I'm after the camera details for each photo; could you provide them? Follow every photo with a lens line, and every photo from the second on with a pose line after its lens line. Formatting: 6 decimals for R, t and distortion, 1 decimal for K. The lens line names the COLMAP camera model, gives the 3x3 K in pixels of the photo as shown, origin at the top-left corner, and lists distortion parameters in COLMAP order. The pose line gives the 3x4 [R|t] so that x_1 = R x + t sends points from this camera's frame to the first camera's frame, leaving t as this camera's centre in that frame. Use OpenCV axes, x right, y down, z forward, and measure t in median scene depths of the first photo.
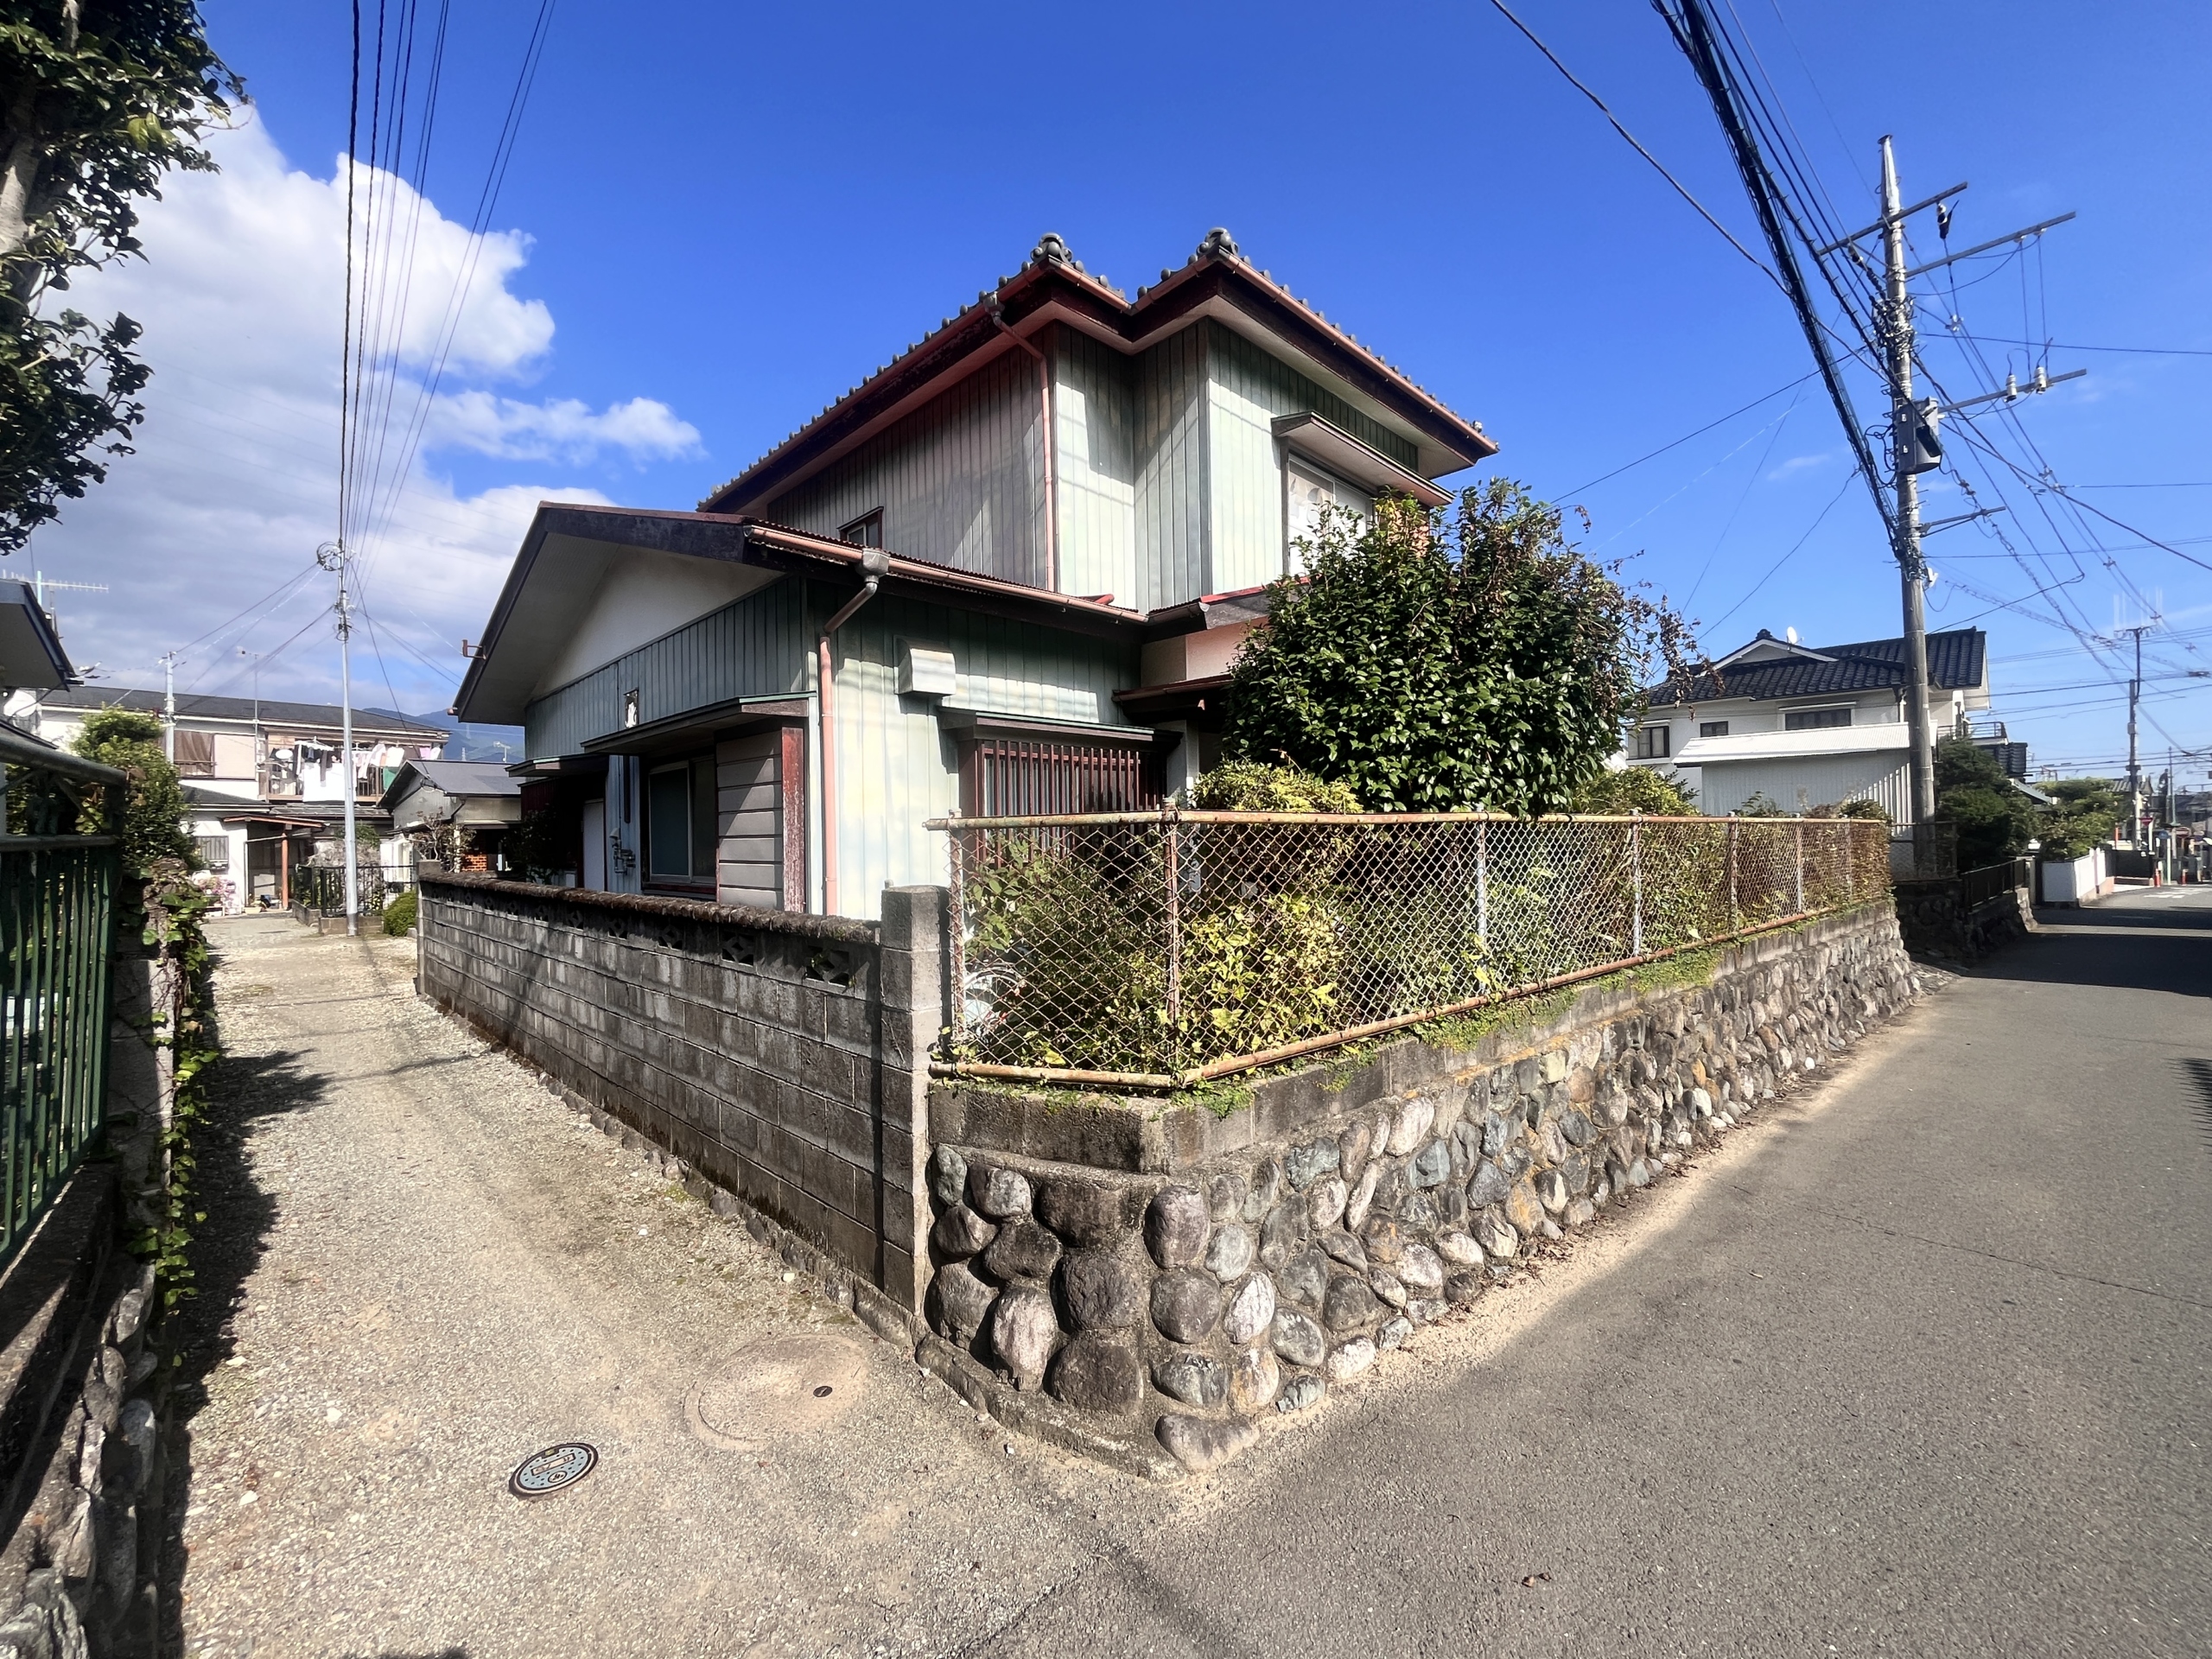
lens RADIAL K [[896.9, 0, 1106.0], [0, 896.9, 829.5], [0, 0, 1]] dist [-0.001291, -0.000267]
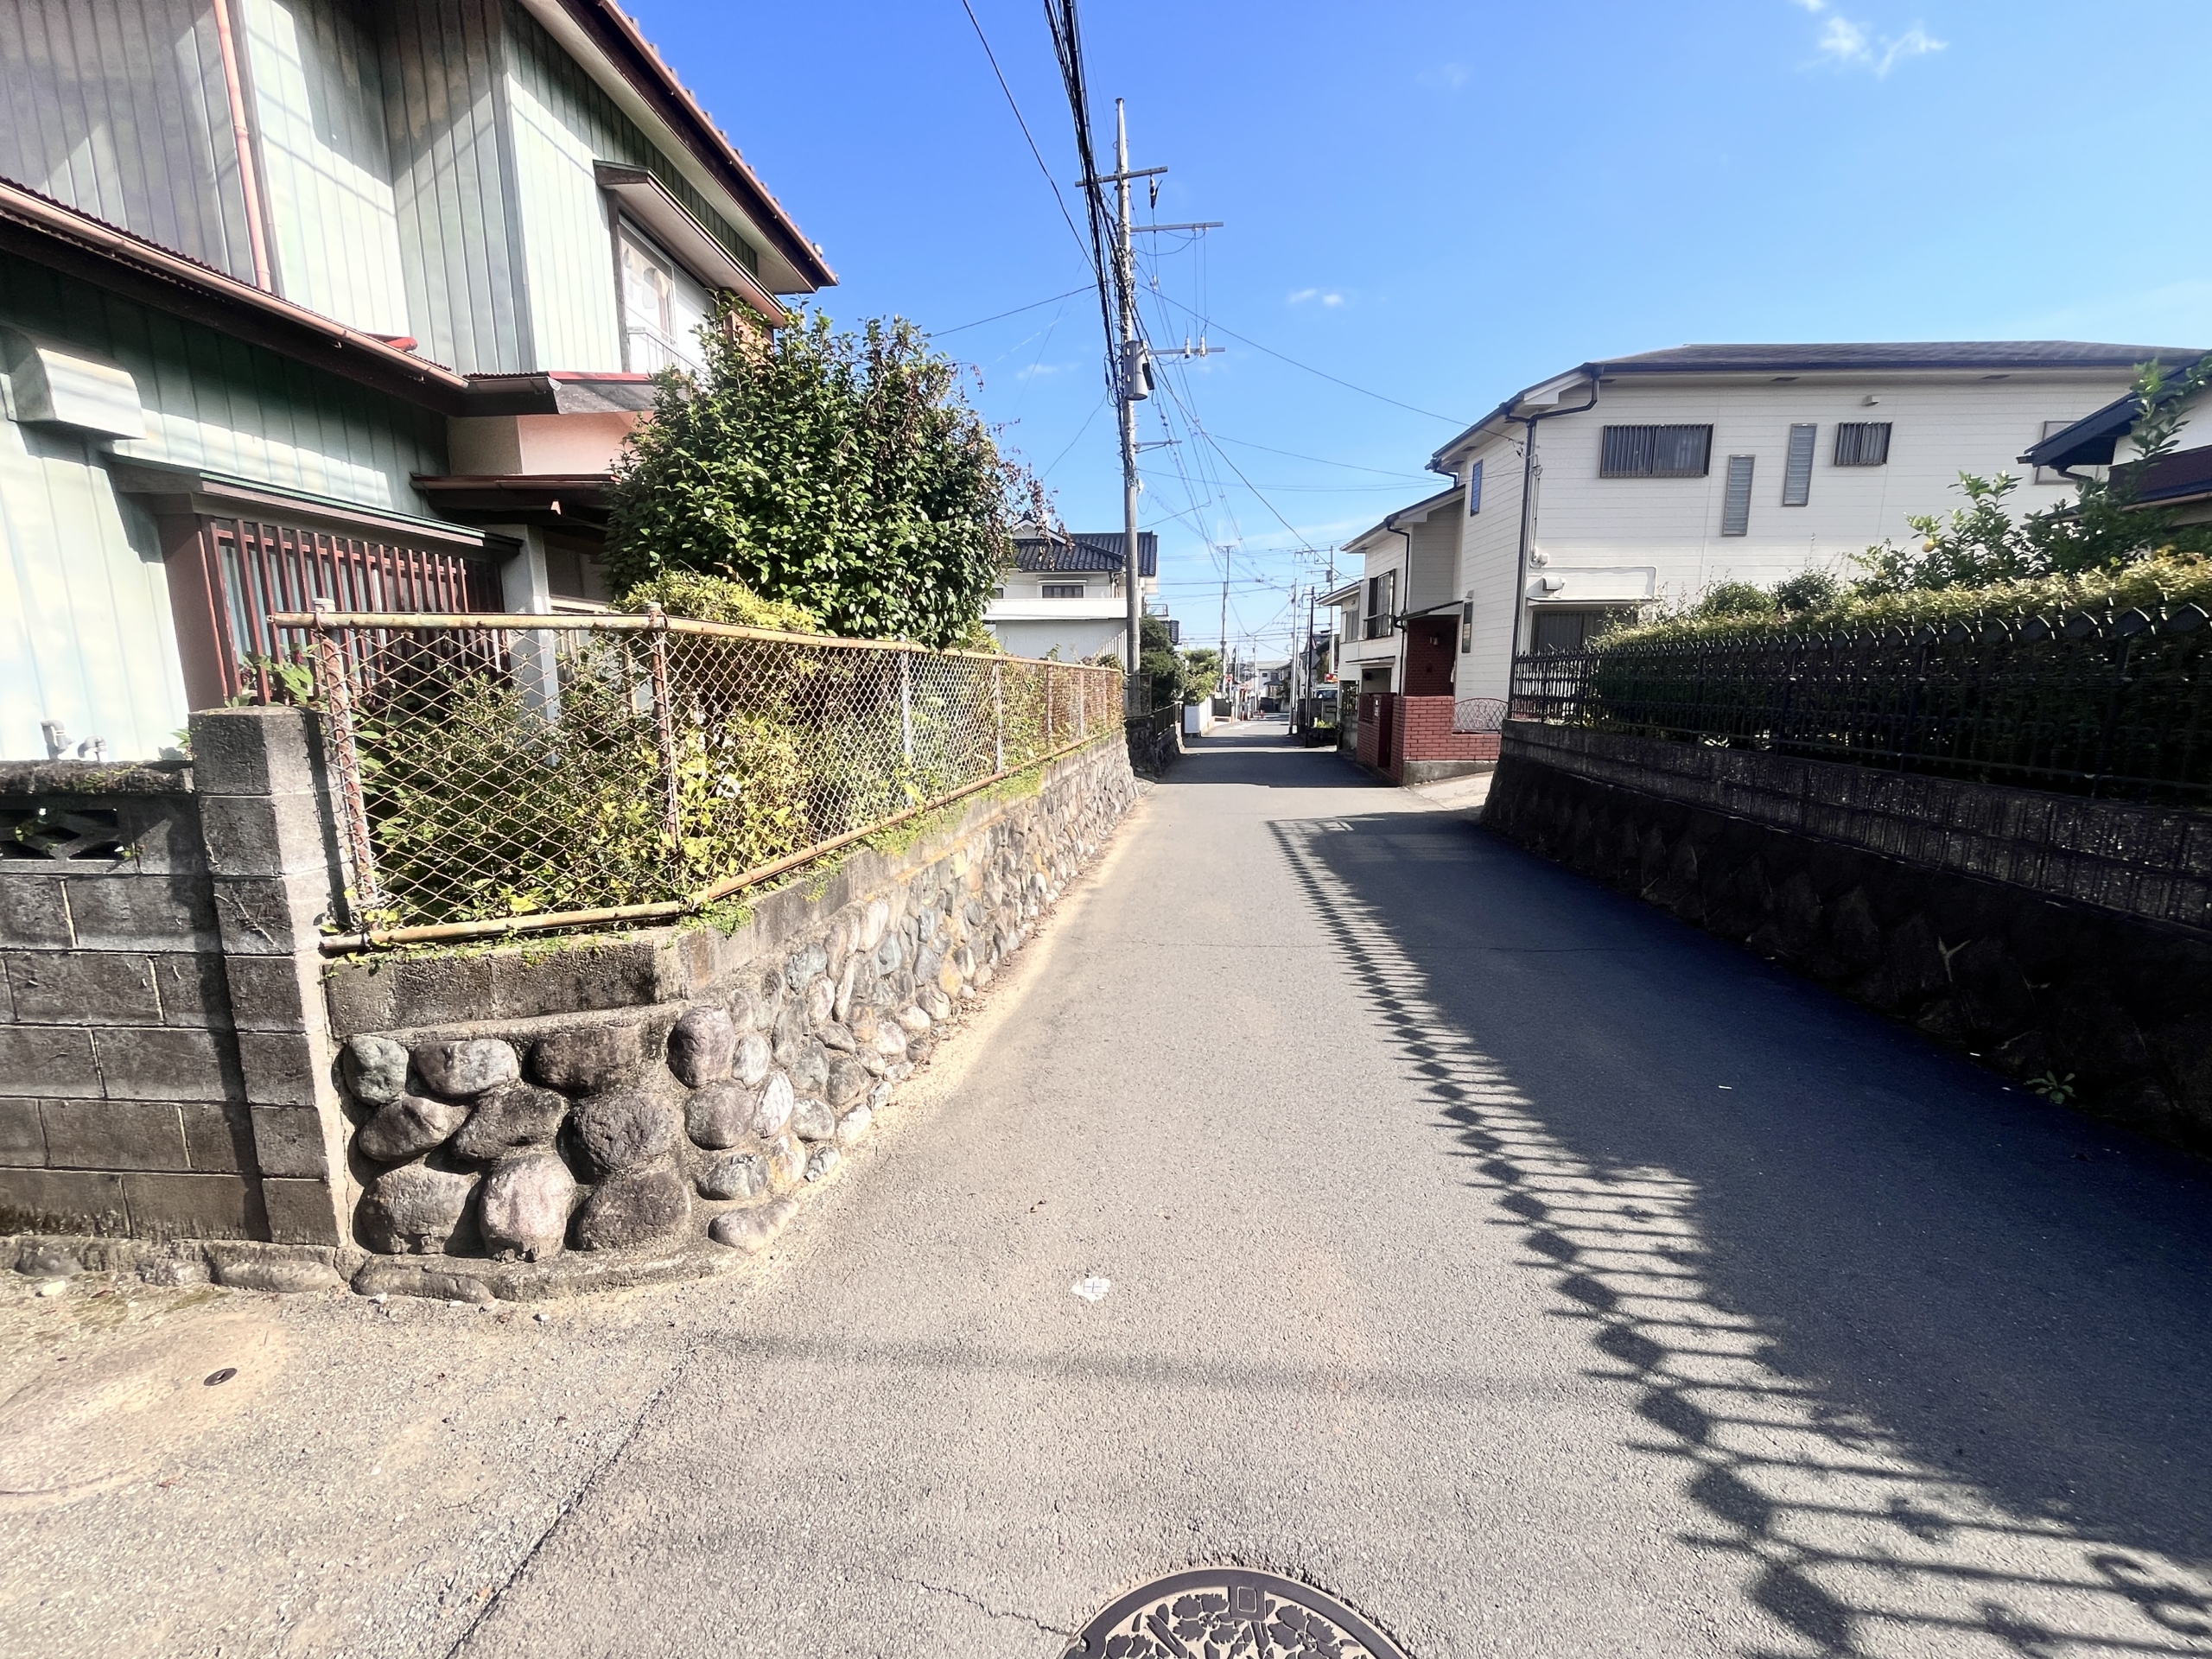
lens RADIAL K [[896.9, 0, 1106.0], [0, 896.9, 829.5], [0, 0, 1]] dist [-0.001291, -0.000267]
pose [[0.743460, -0.098124, 0.661543, -0.143838], [-0.011283, 0.987197, 0.159108, 0.028892], [-0.668685, -0.125755, 0.732834, 0.004161]]
